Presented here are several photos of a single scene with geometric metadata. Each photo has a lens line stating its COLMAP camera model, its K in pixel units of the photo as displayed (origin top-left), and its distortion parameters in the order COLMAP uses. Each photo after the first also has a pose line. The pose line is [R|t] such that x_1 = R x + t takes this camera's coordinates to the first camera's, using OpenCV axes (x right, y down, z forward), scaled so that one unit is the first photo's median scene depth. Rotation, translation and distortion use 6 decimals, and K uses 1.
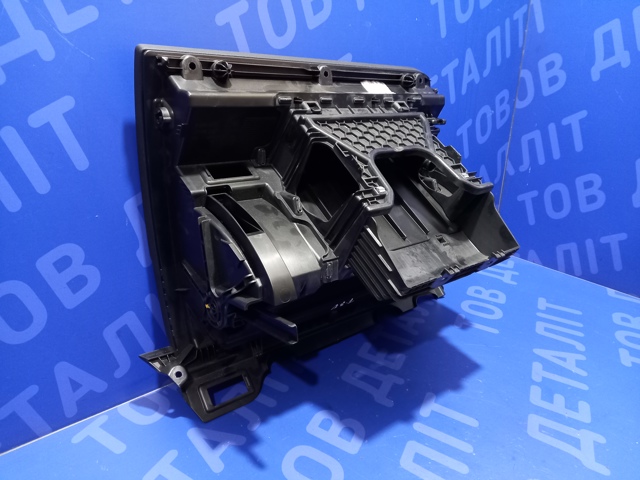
lens RADIAL K [[464.2, 0, 326.2], [0, 464.2, 238.5], [0, 0, 1]] dist [0.047726, -0.041243]
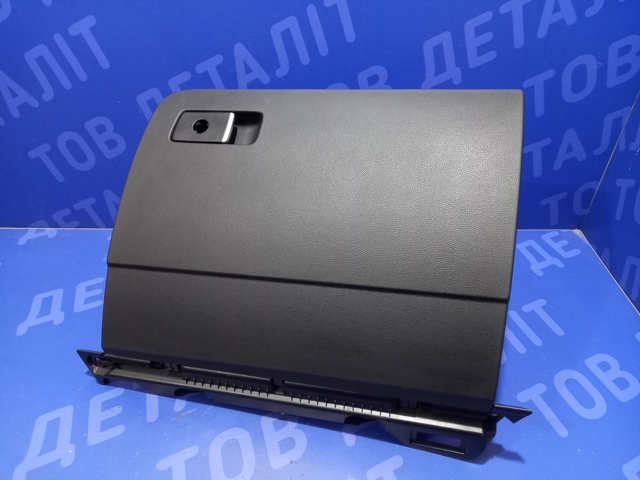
lens RADIAL K [[464.2, 0, 326.2], [0, 464.2, 238.5], [0, 0, 1]] dist [0.047726, -0.041243]
pose [[0.783659, 0.381298, -0.490398, 0.833793], [-0.230108, 0.911473, 0.340981, -0.288644], [0.577000, -0.154368, 0.802024, 0.135315]]
